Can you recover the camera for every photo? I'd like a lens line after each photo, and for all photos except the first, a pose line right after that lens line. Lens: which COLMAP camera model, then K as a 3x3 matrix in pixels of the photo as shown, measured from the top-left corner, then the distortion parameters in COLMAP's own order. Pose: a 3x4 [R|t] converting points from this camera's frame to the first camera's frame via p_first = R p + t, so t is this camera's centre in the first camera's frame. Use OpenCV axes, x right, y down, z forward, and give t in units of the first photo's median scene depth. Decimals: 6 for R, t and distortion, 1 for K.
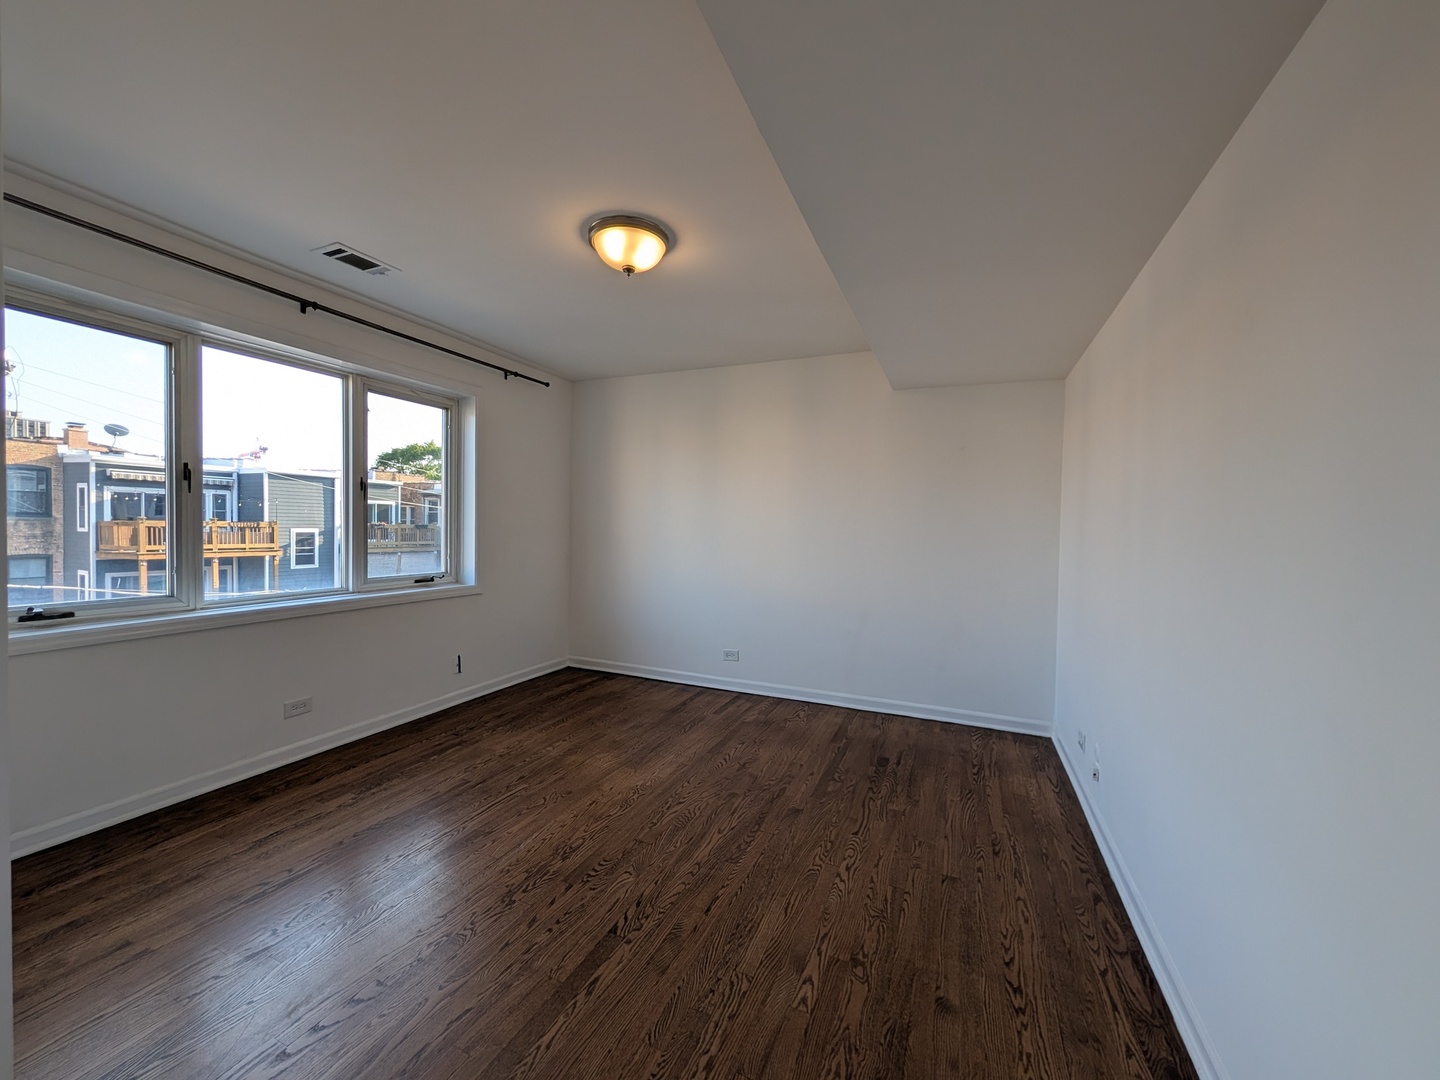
lens RADIAL K [[550.7, 0, 715.9], [0, 550.7, 538.8], [0, 0, 1]] dist [0.002181, 0.000195]
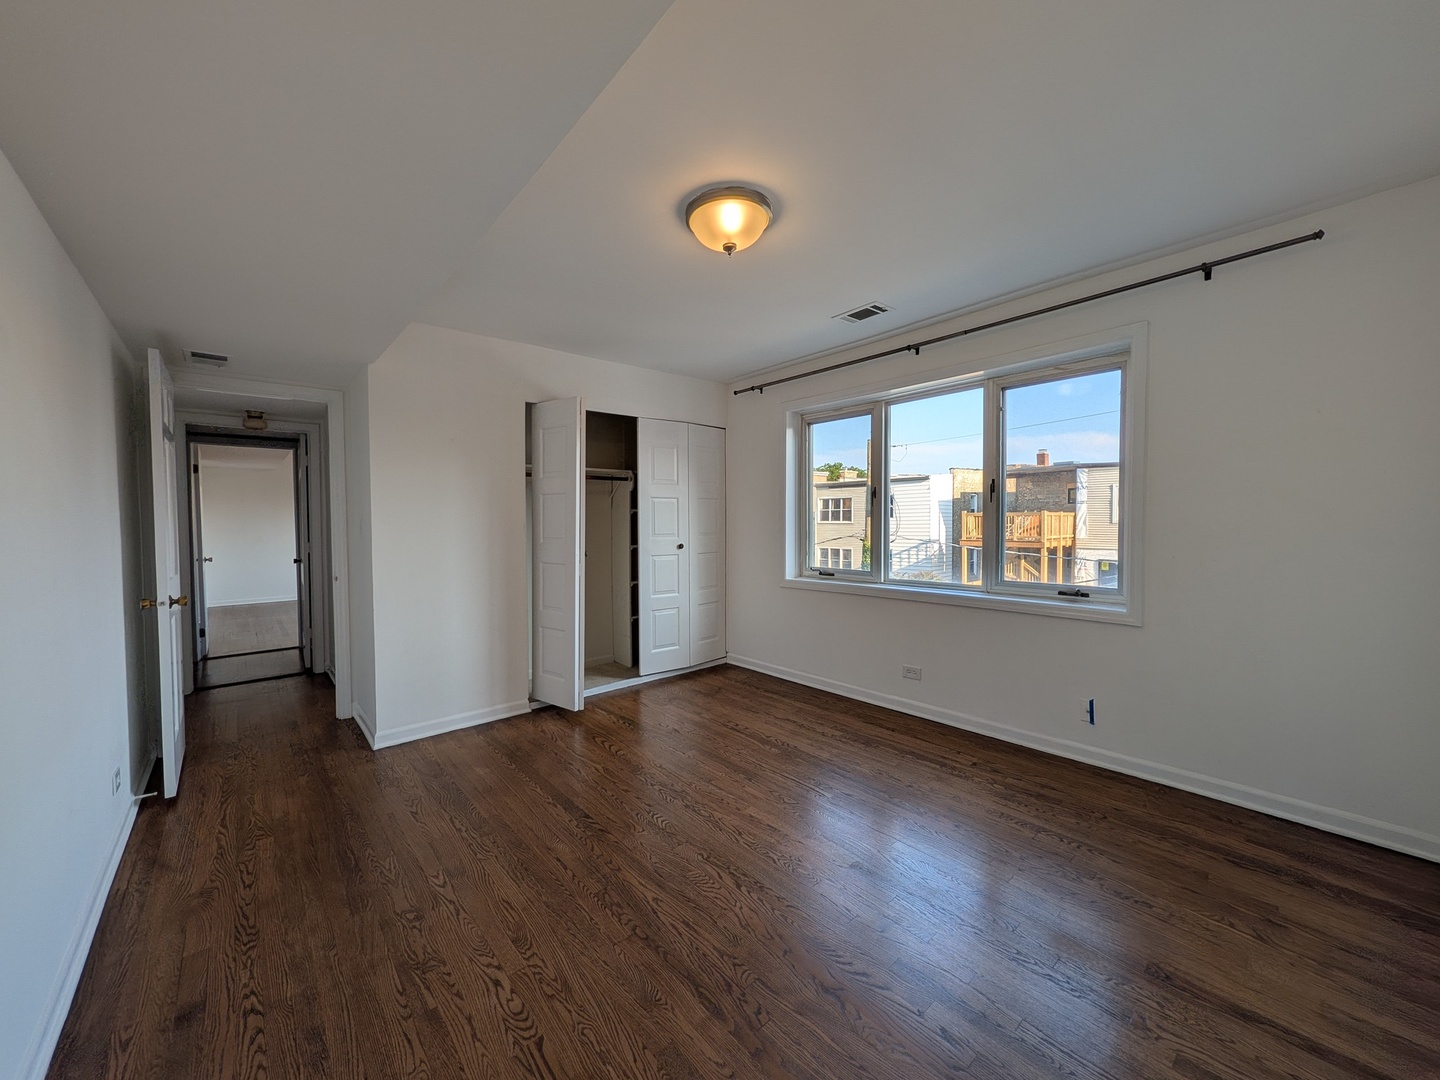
lens RADIAL K [[550.7, 0, 715.9], [0, 550.7, 538.8], [0, 0, 1]] dist [0.002181, 0.000195]
pose [[-0.422299, 0.018848, -0.906261, 0.566988], [-0.016743, 0.999451, 0.028588, -0.026483], [0.906302, 0.027246, -0.421752, 1.134603]]
